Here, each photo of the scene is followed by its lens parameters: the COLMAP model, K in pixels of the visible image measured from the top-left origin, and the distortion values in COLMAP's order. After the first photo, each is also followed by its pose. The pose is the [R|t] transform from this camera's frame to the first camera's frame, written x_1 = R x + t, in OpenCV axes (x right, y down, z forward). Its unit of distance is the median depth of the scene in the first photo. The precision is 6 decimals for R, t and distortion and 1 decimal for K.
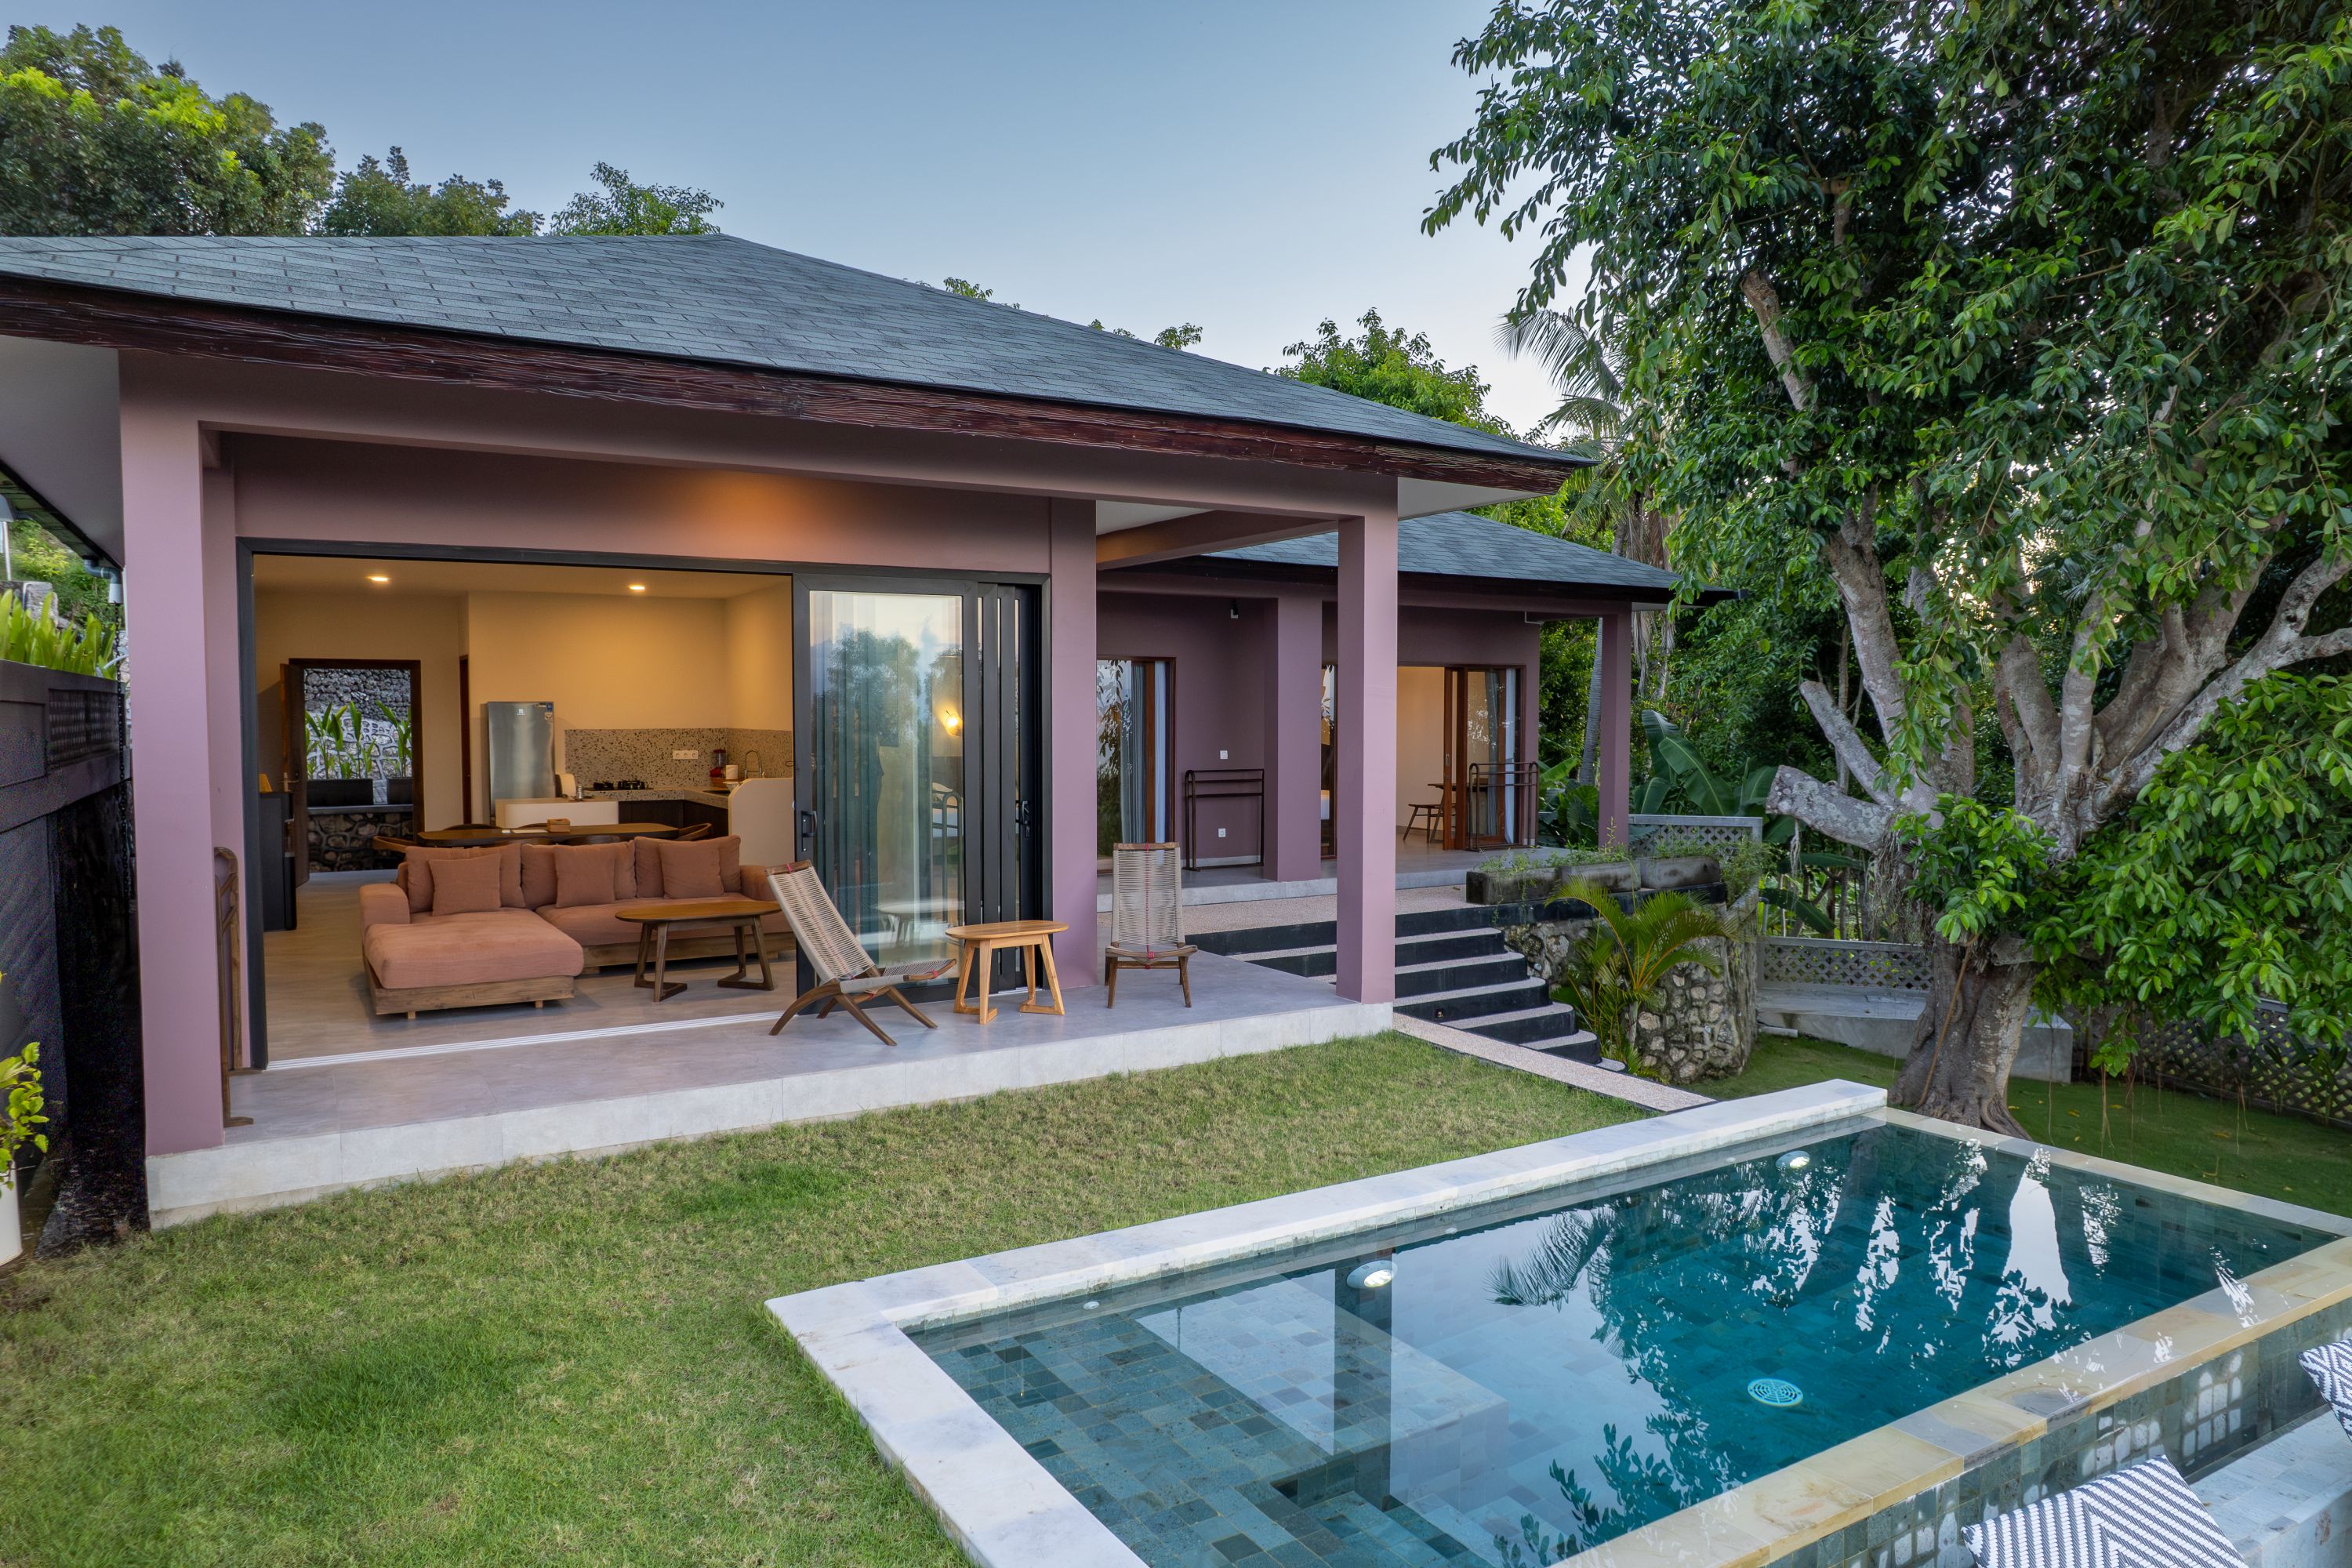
lens RADIAL K [[1537.5, 0, 1204.0], [0, 1537.5, 804.9], [0, 0, 1]] dist [-0.064496, 0.065389]
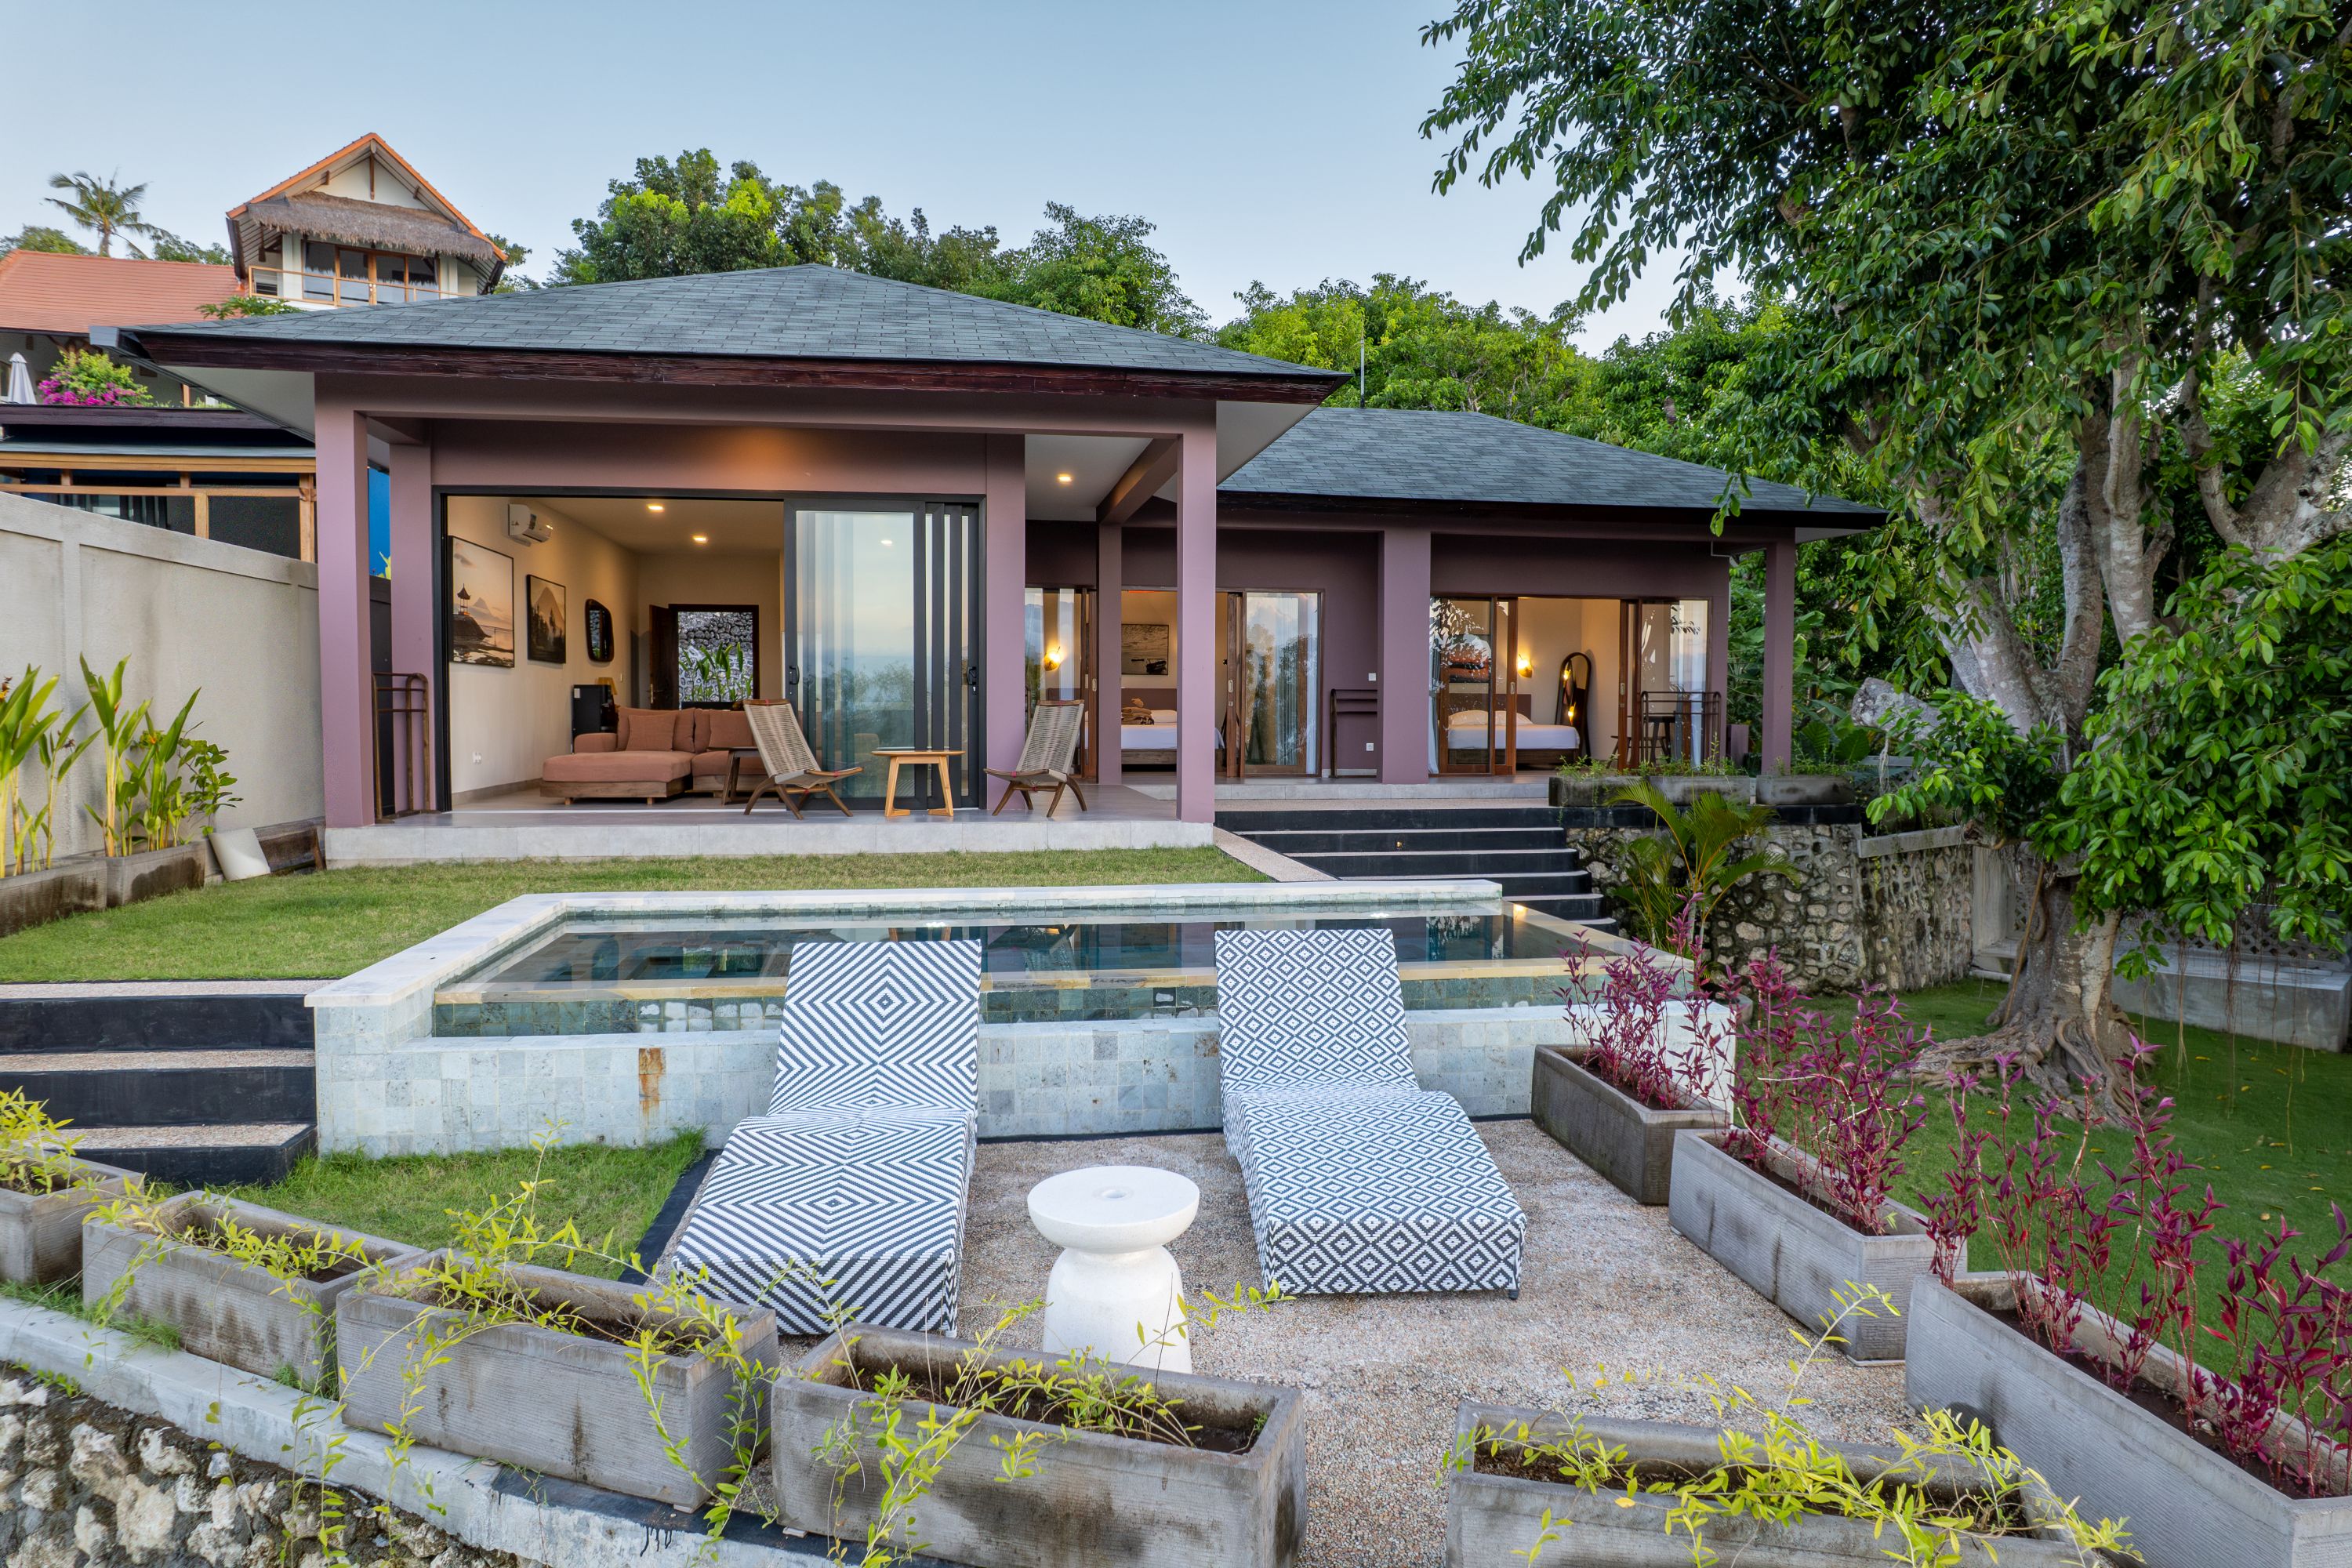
lens RADIAL K [[1608.8, 0, 1285.0], [0, 1608.8, 820.7], [0, 0, 1]] dist [-0.060119, 0.048912]
pose [[0.930877, 0.024690, -0.364498, 0.423299], [-0.026285, 0.999654, 0.000587, 0.081038], [0.364386, 0.009034, 0.931204, -0.121646]]
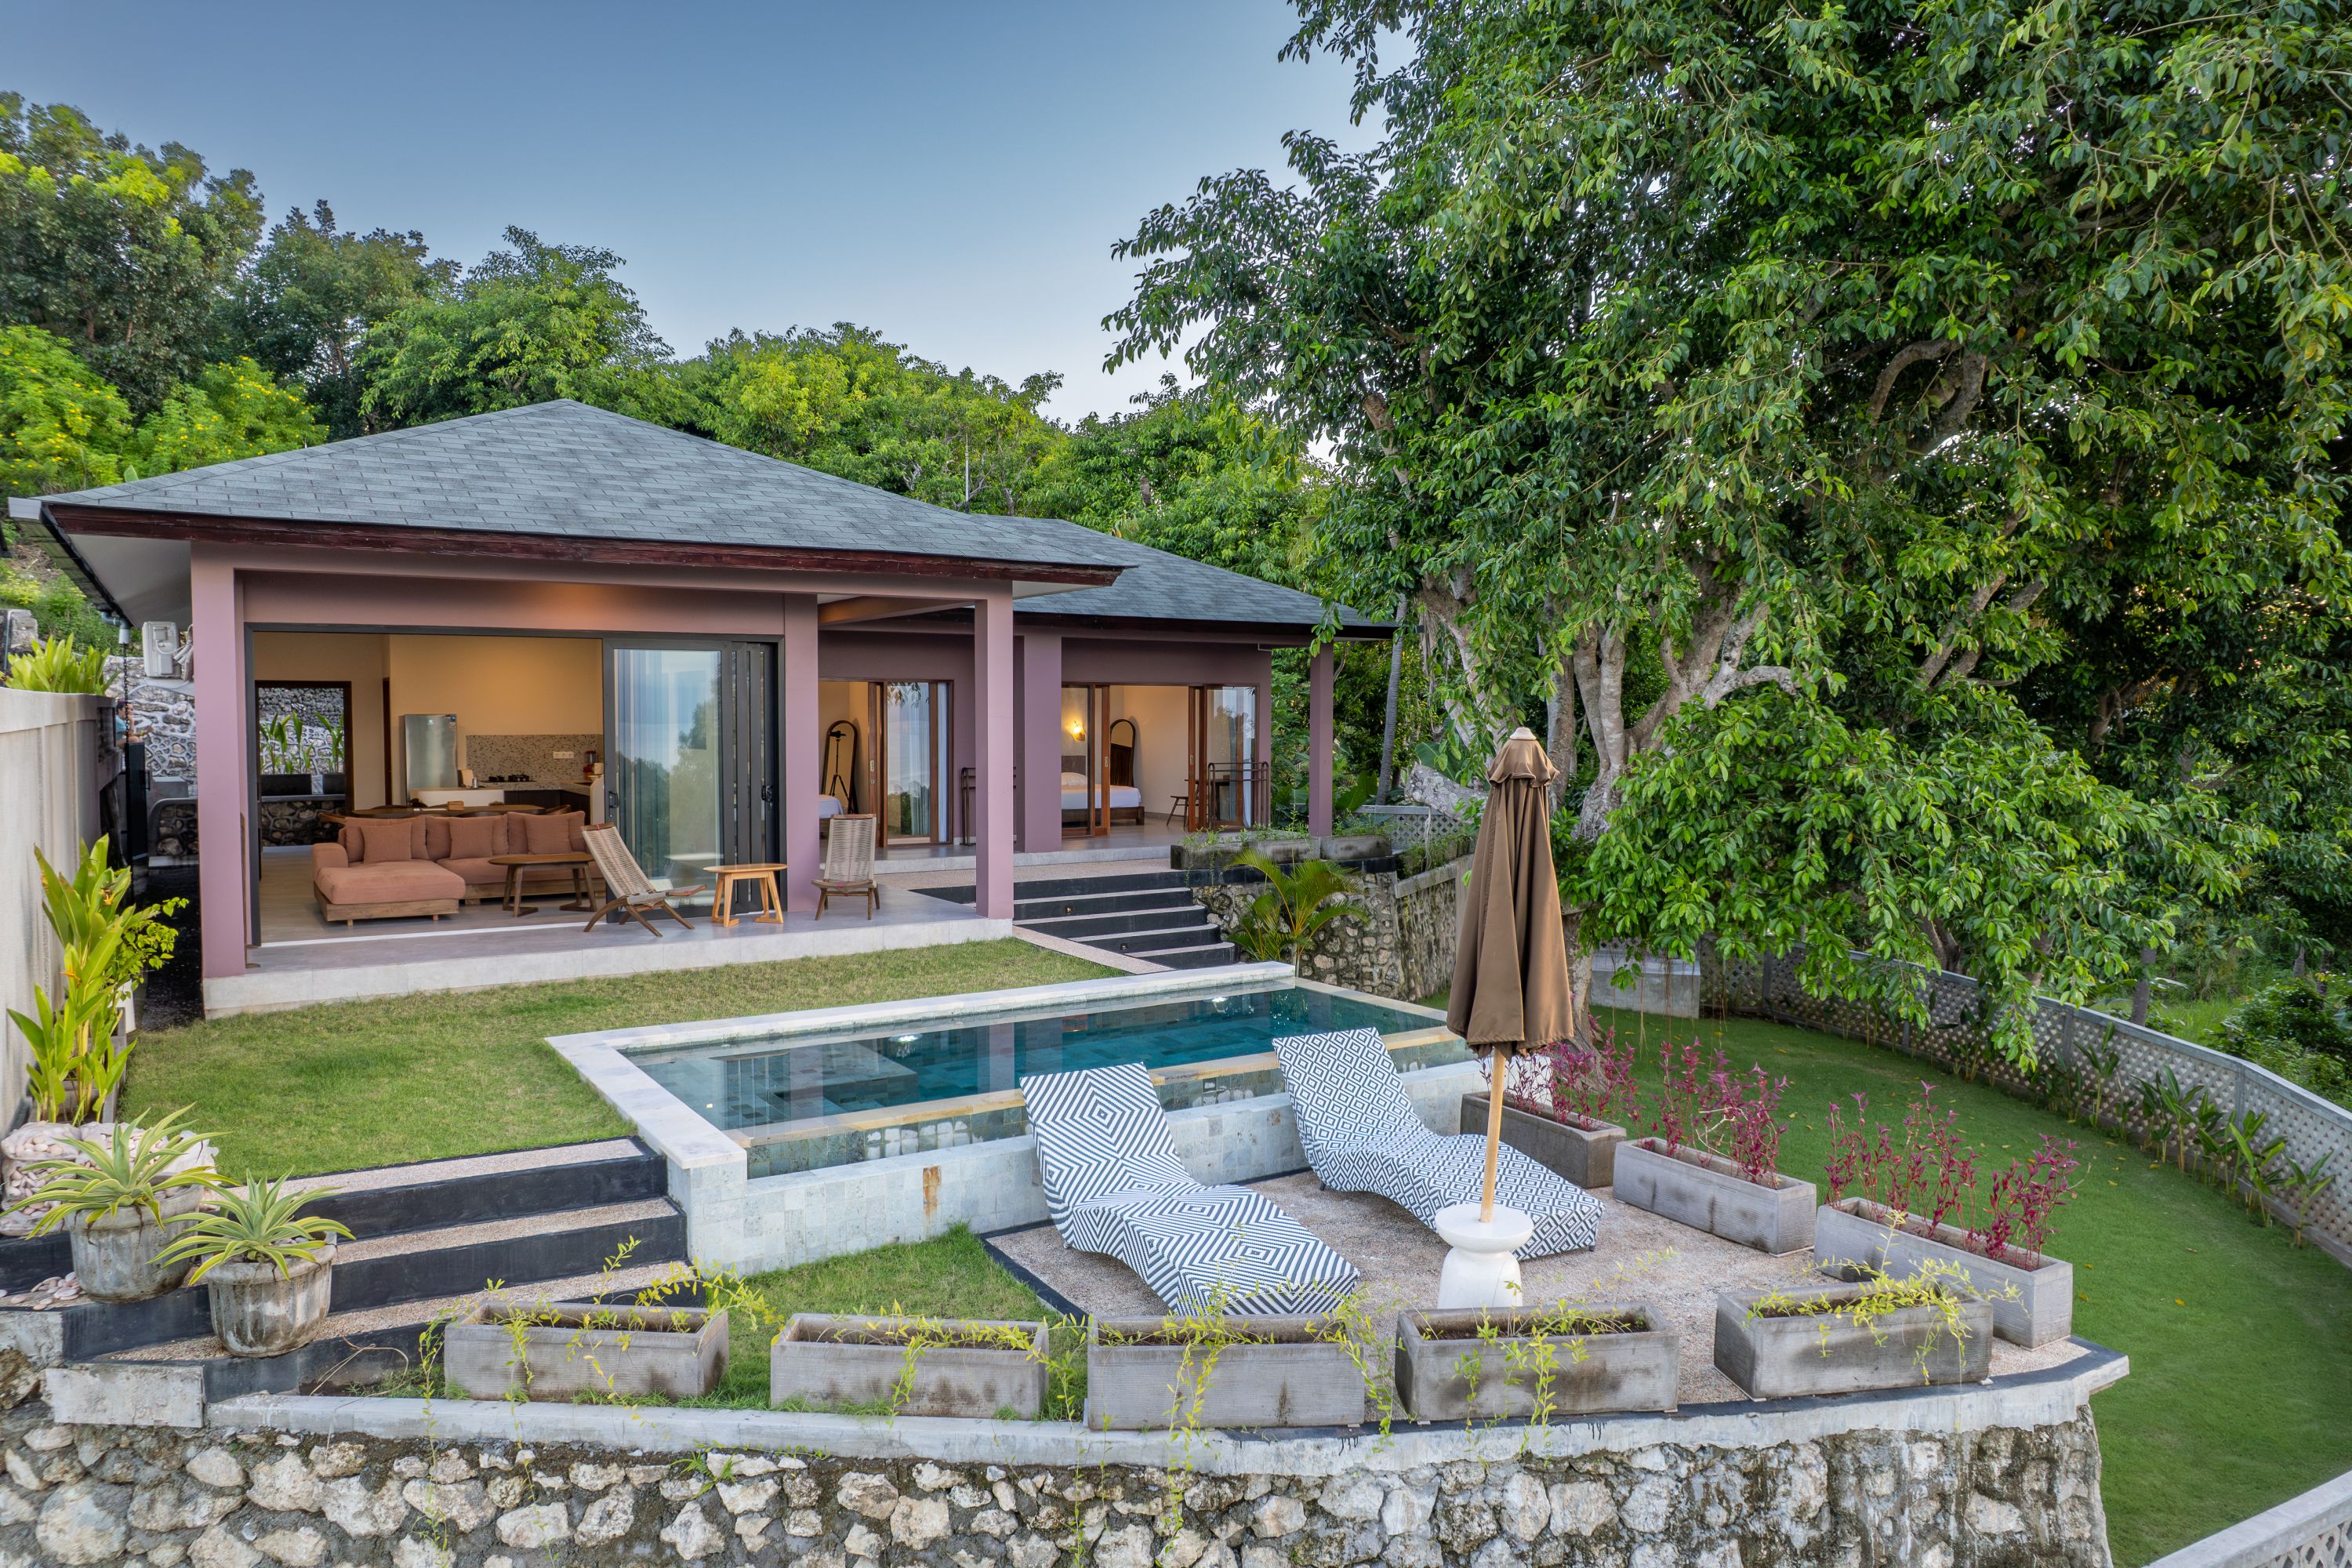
lens RADIAL K [[1608.8, 0, 1285.0], [0, 1608.8, 820.7], [0, 0, 1]] dist [-0.060119, 0.048912]
pose [[0.998188, -0.000468, 0.060175, 0.191117], [0.000037, 0.999974, 0.007162, 0.013225], [-0.060177, -0.007146, 0.998162, -0.385499]]
